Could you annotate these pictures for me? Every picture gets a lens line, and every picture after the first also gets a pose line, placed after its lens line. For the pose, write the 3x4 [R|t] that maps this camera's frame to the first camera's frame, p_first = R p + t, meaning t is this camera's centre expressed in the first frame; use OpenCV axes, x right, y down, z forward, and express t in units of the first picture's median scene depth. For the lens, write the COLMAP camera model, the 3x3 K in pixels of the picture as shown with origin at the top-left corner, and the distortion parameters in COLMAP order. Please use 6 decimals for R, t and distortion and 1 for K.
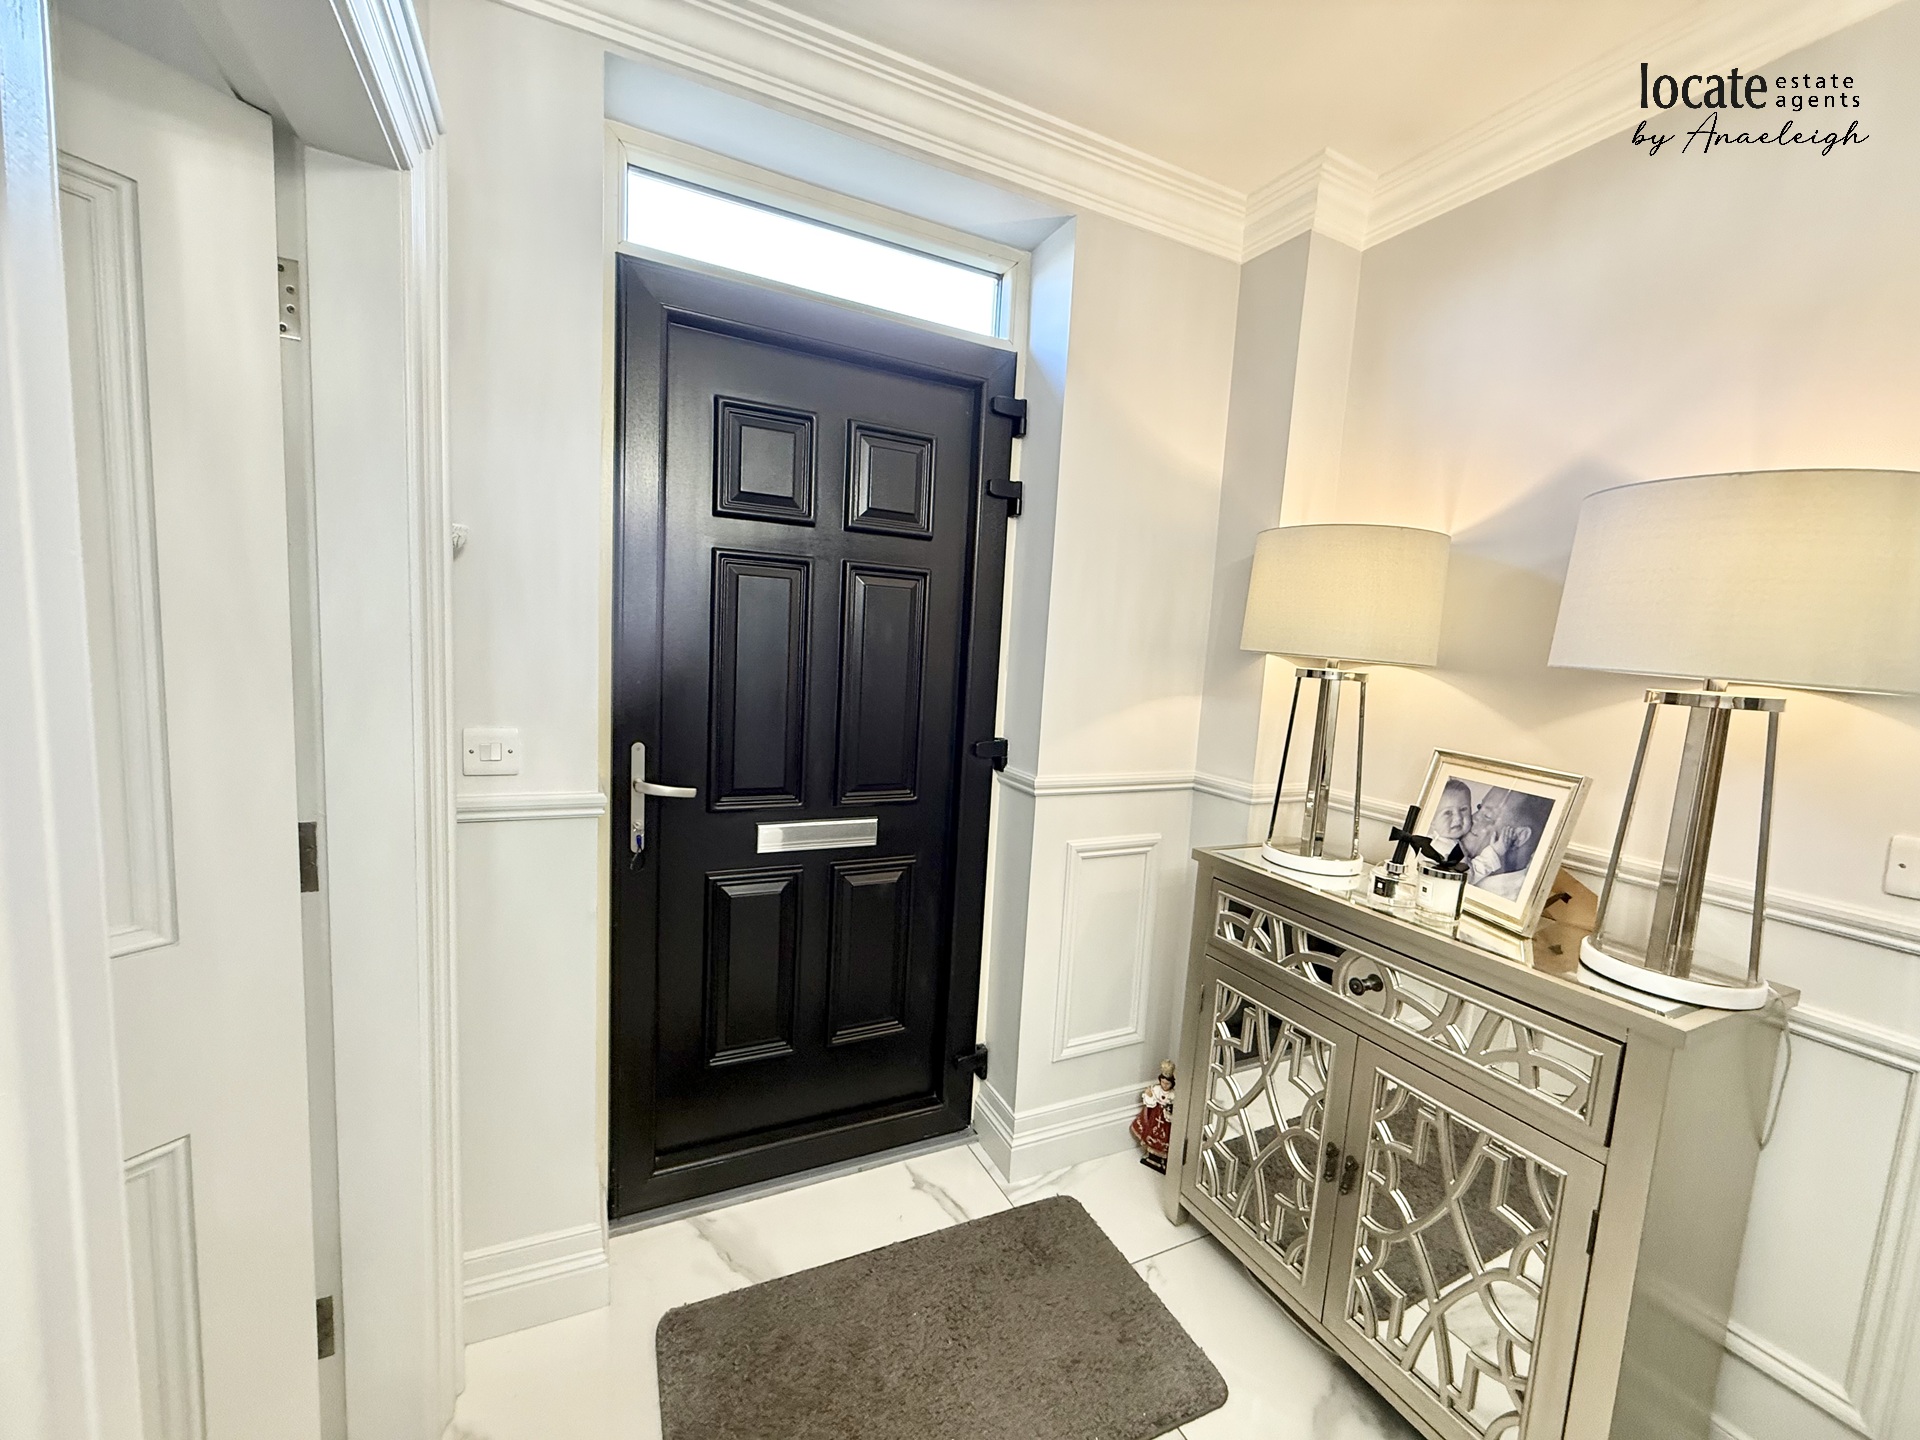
lens RADIAL K [[756.7, 0, 954.2], [0, 756.7, 723.8], [0, 0, 1]] dist [-0.003107, 0.000986]
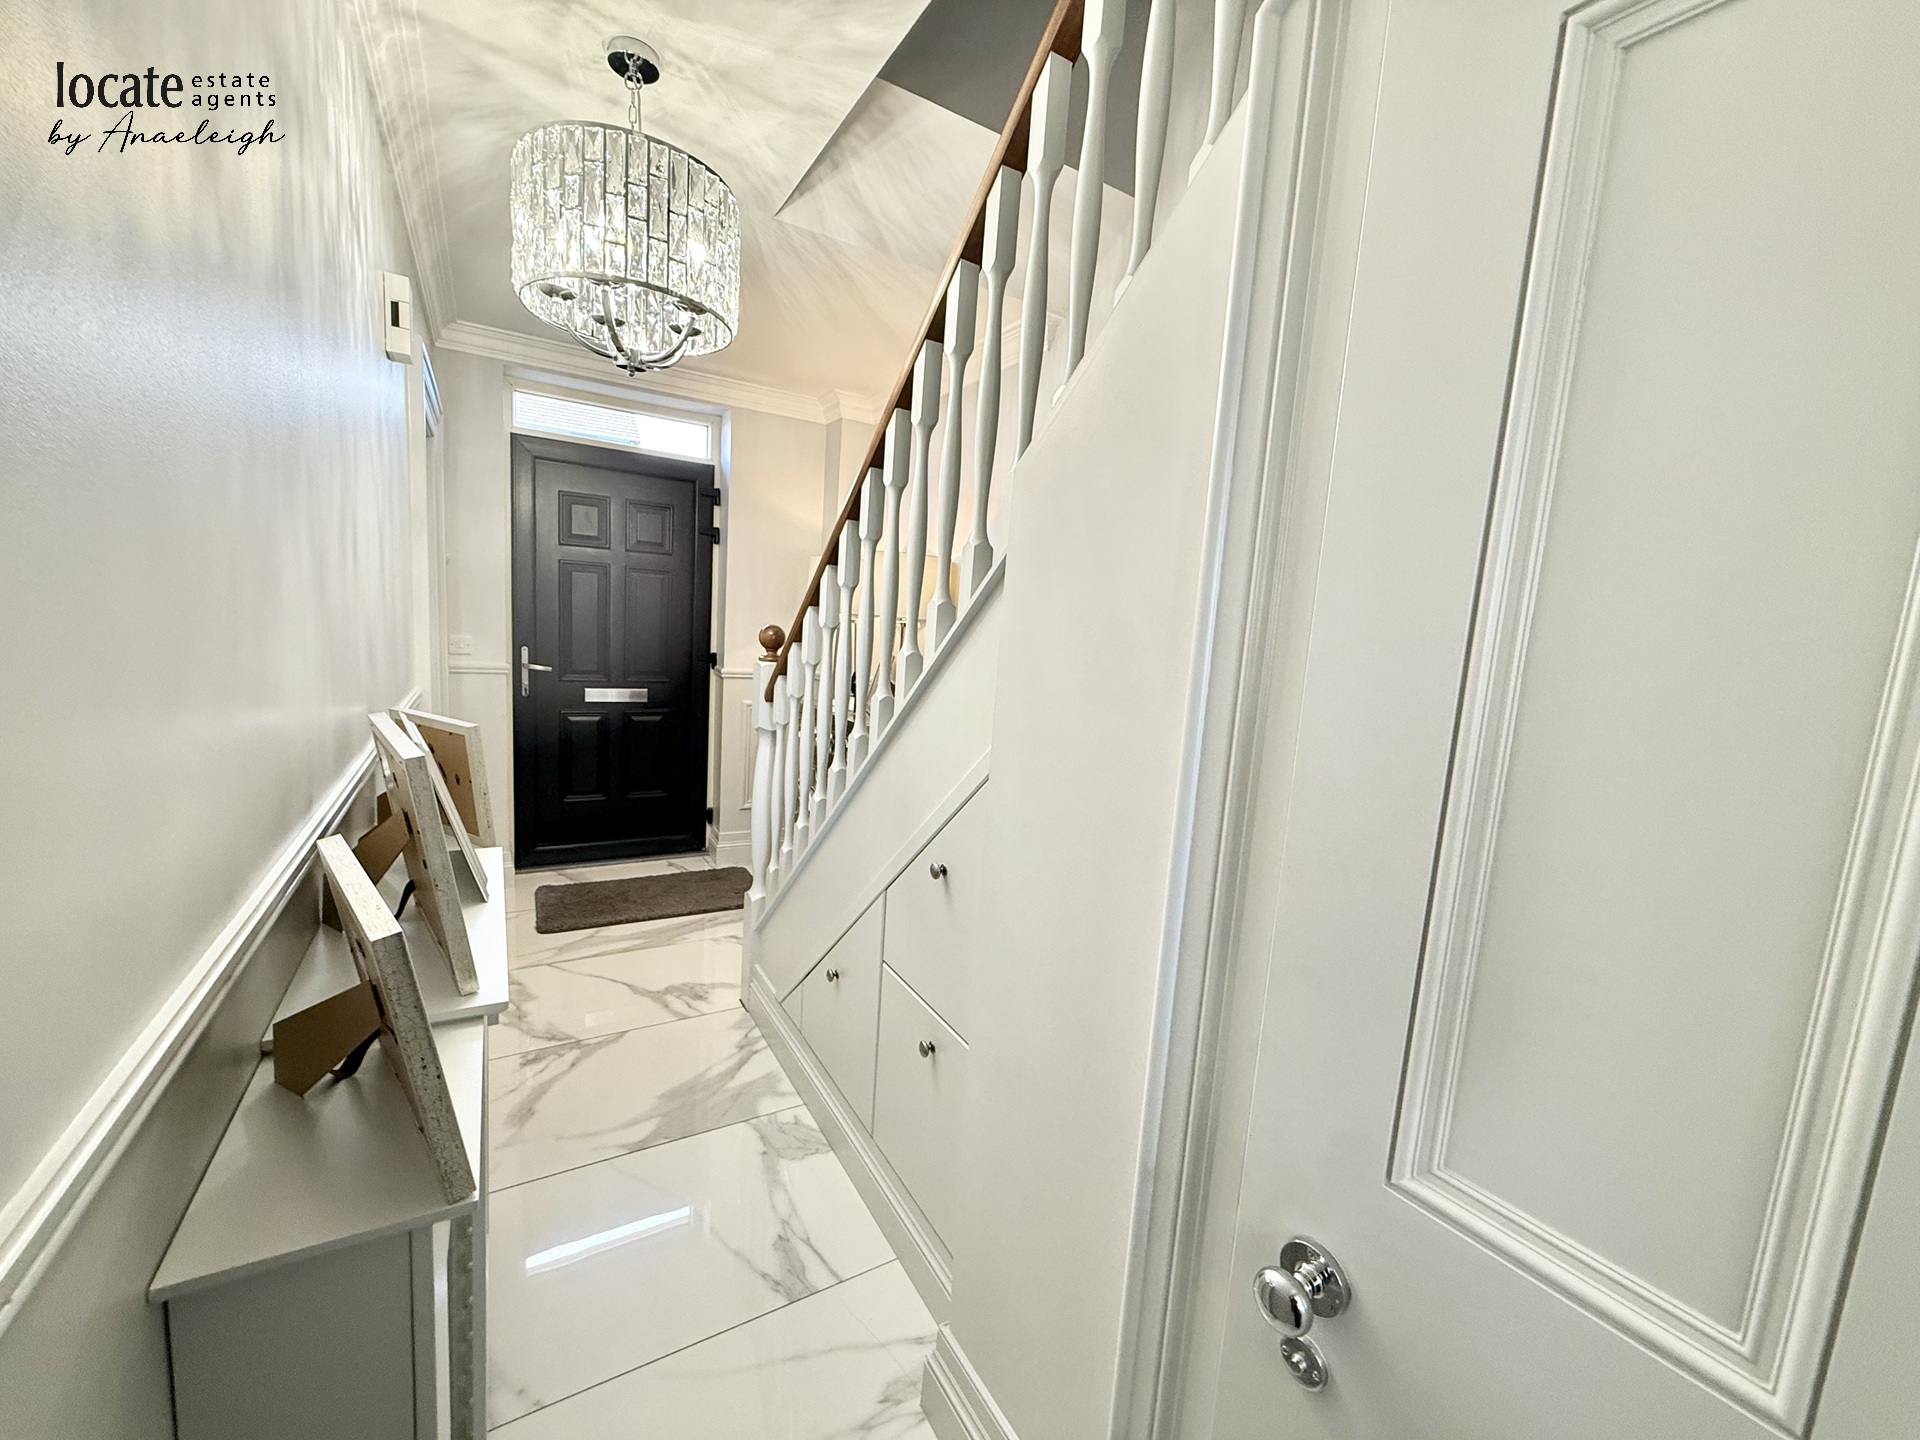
lens RADIAL K [[756.7, 0, 952.7], [0, 756.7, 720.4], [0, 0, 1]] dist [-0.003107, 0.000986]
pose [[0.995938, -0.002005, 0.090014, 0.645391], [-0.000235, 0.999691, 0.024872, 0.188177], [-0.090036, -0.024792, 0.995630, -1.357144]]
